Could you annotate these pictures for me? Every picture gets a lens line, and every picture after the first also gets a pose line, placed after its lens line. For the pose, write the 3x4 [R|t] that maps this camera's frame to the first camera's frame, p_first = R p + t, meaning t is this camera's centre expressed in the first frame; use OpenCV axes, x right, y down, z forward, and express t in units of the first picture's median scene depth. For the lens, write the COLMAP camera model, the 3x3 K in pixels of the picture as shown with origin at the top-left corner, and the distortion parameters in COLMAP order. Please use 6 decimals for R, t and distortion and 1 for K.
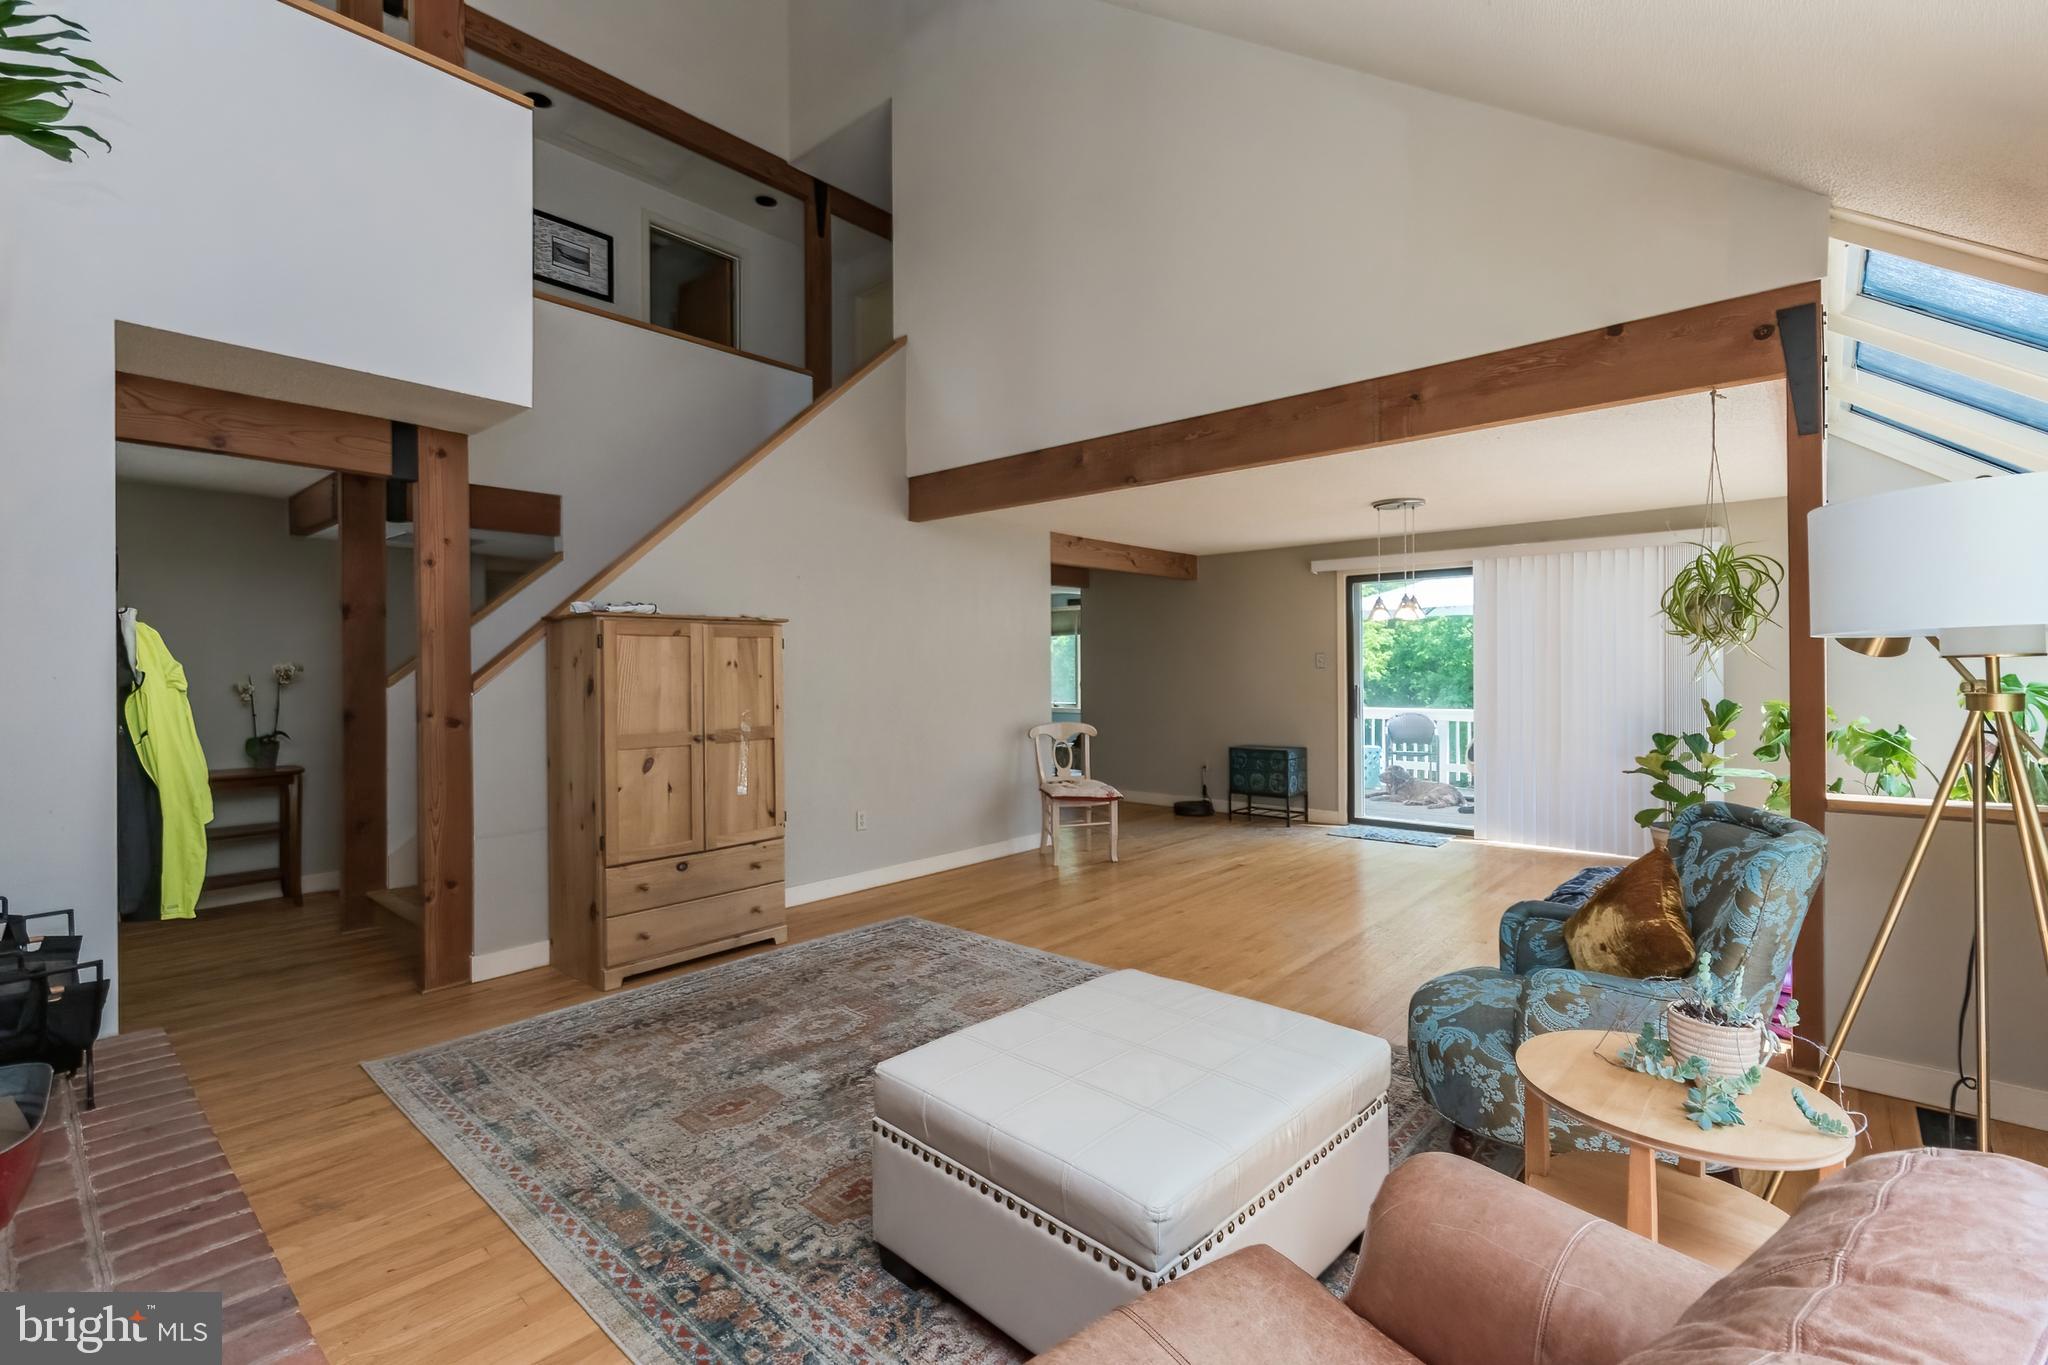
lens RADIAL K [[905.8, 0, 1020.4], [0, 905.8, 670.9], [0, 0, 1]] dist [0.001622, 0.000321]
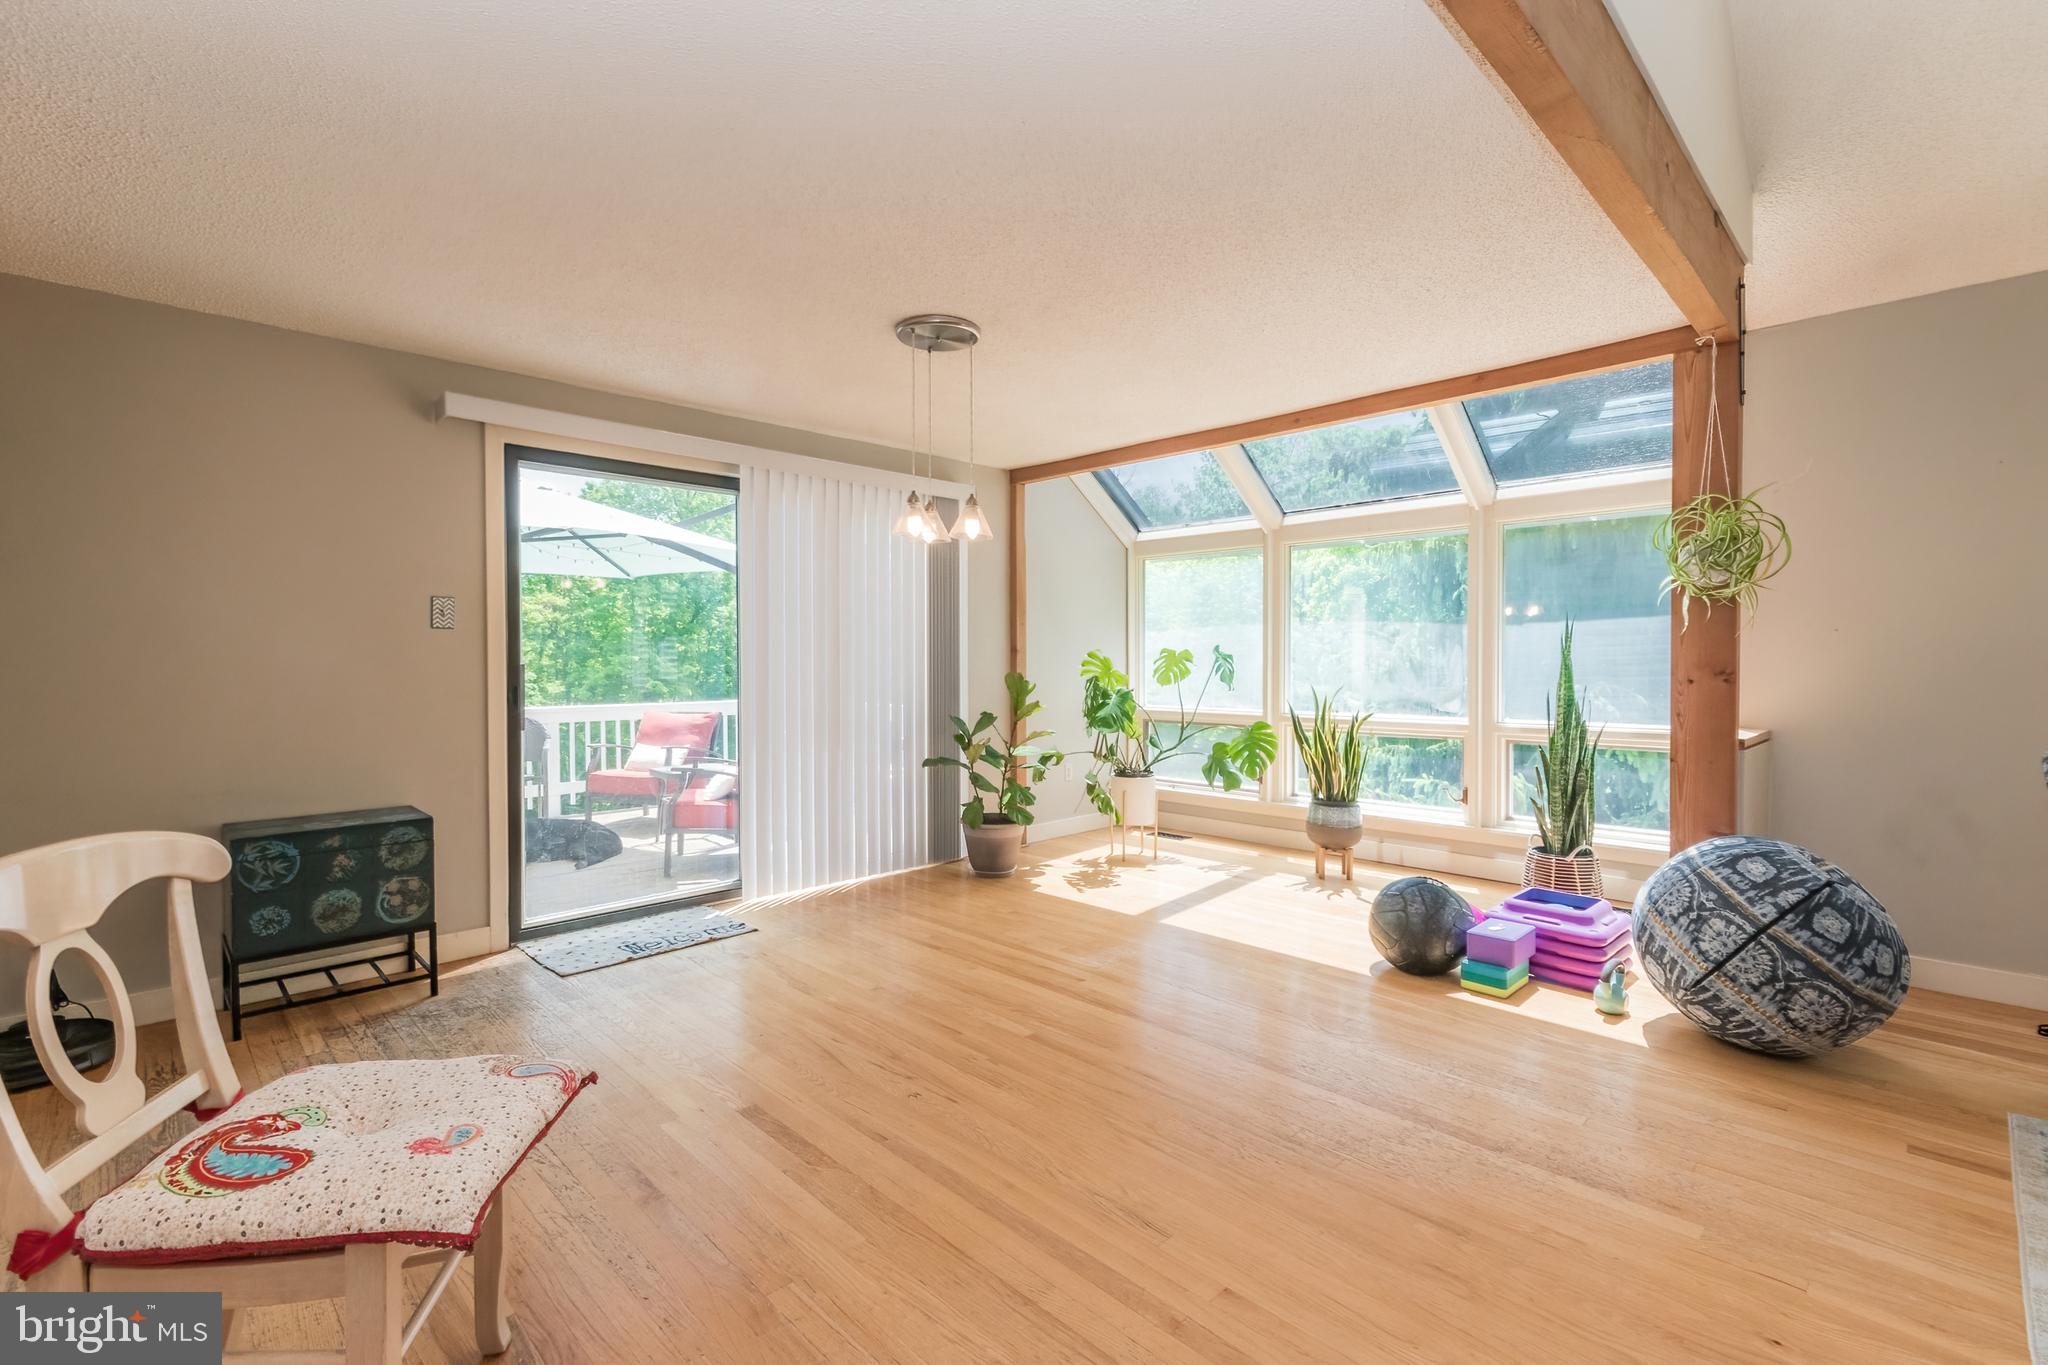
lens RADIAL K [[935.8, 0, 1016.3], [0, 935.8, 668.0], [0, 0, 1]] dist [0.003411, 0.000131]
pose [[0.089960, -0.007778, 0.995915, -0.223923], [0.006923, 0.999950, 0.007185, 0.030268], [-0.995921, 0.006248, 0.090010, 1.274841]]
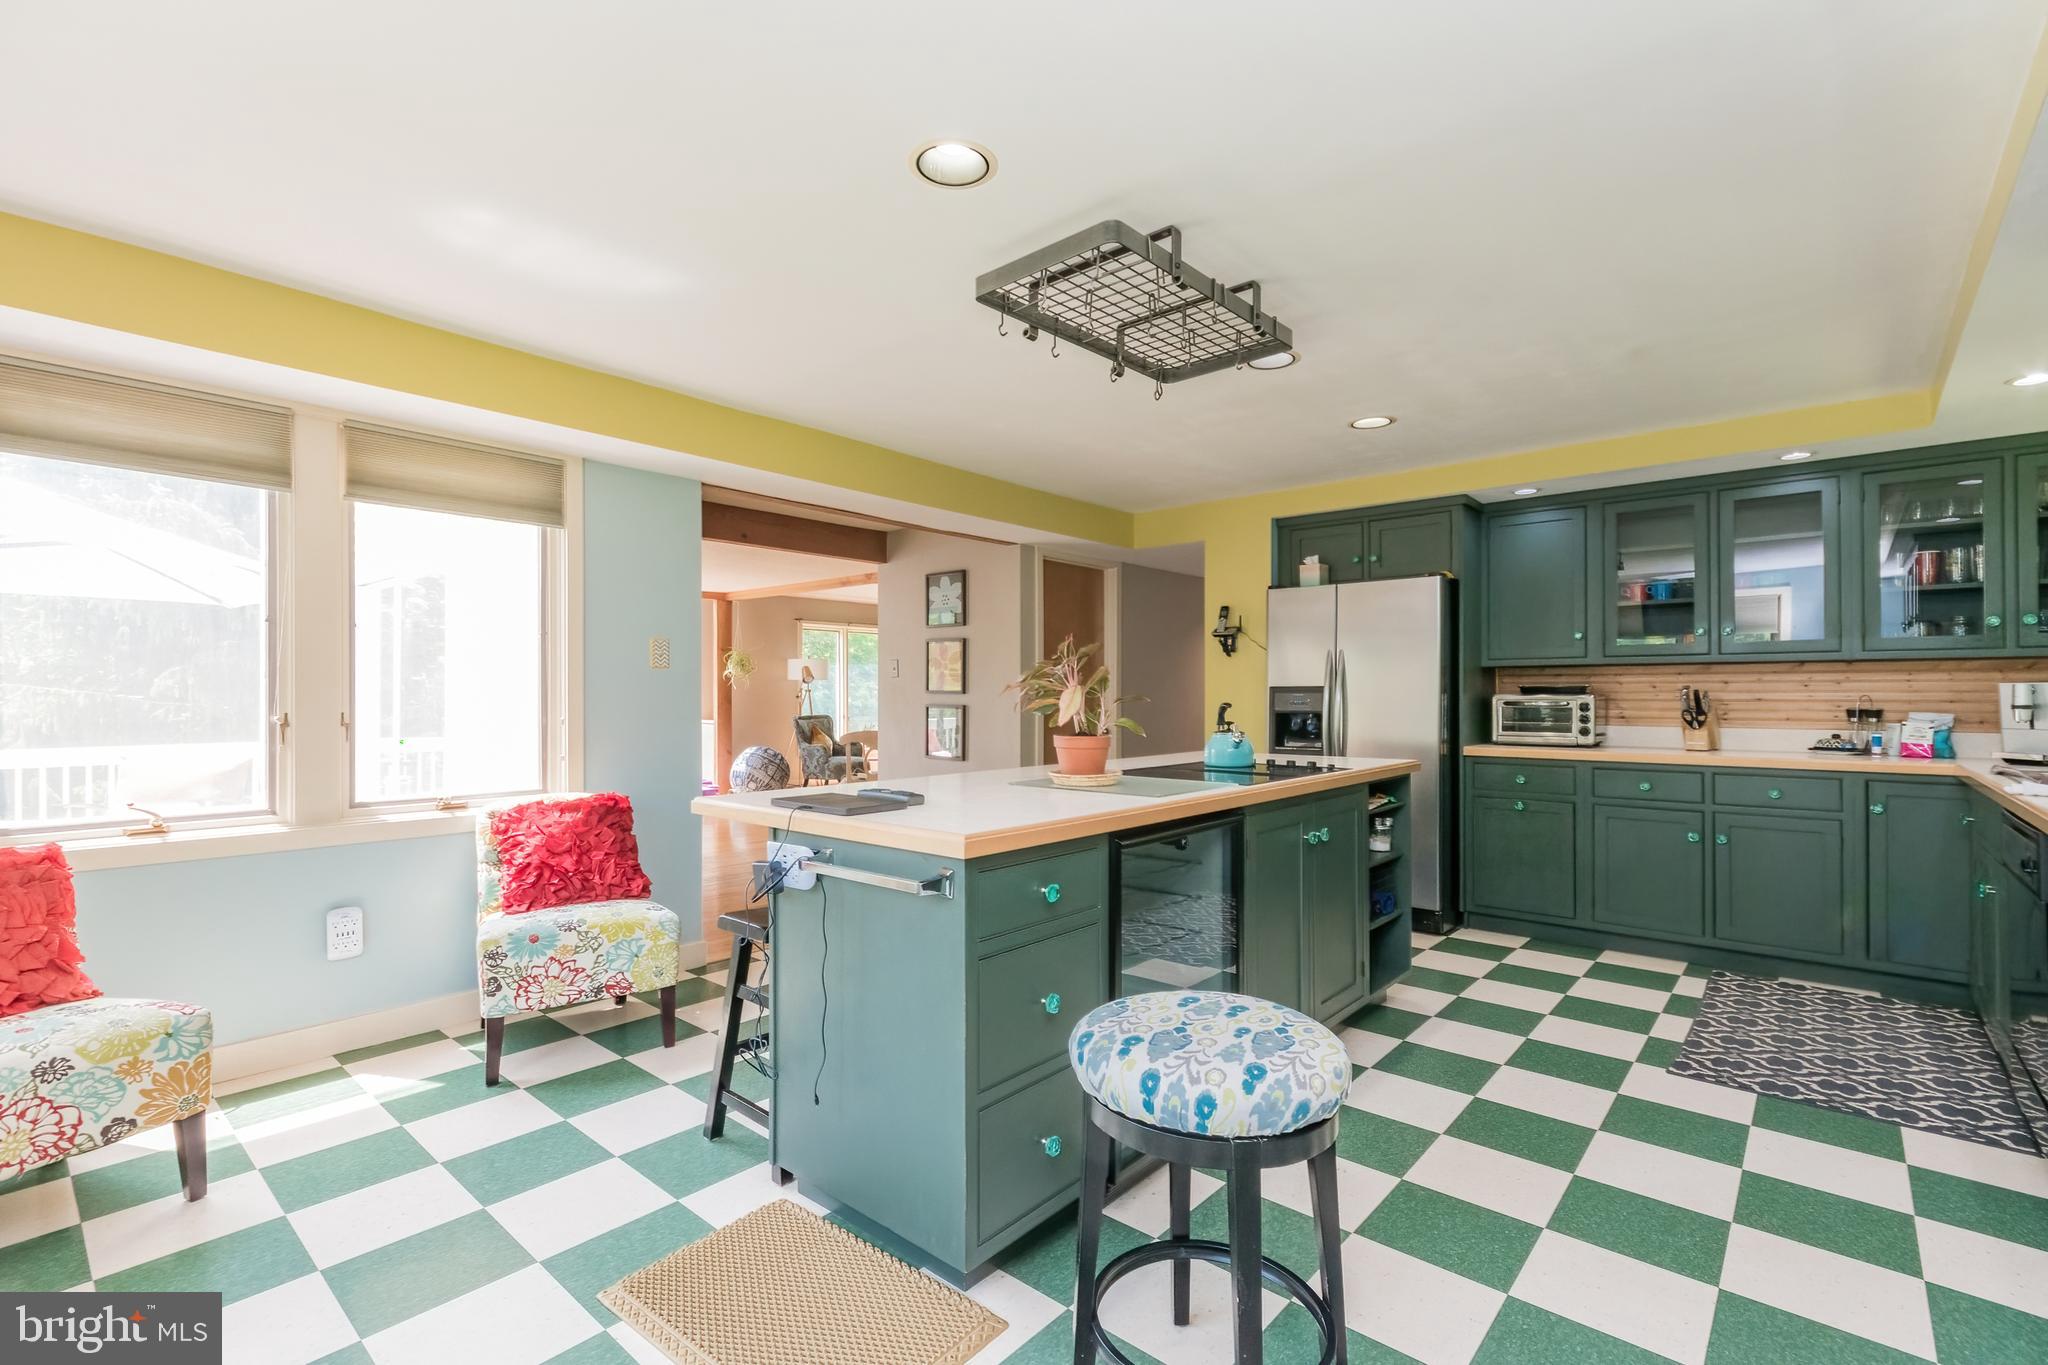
lens RADIAL K [[924.8, 0, 1019.0], [0, 924.8, 694.6], [0, 0, 1]] dist [0.002962, 0.001334]
pose [[-0.999976, 0.005648, 0.004057, -0.201349], [0.005666, 0.999974, 0.004511, 0.019500], [-0.004031, 0.004534, -0.999982, 3.342795]]
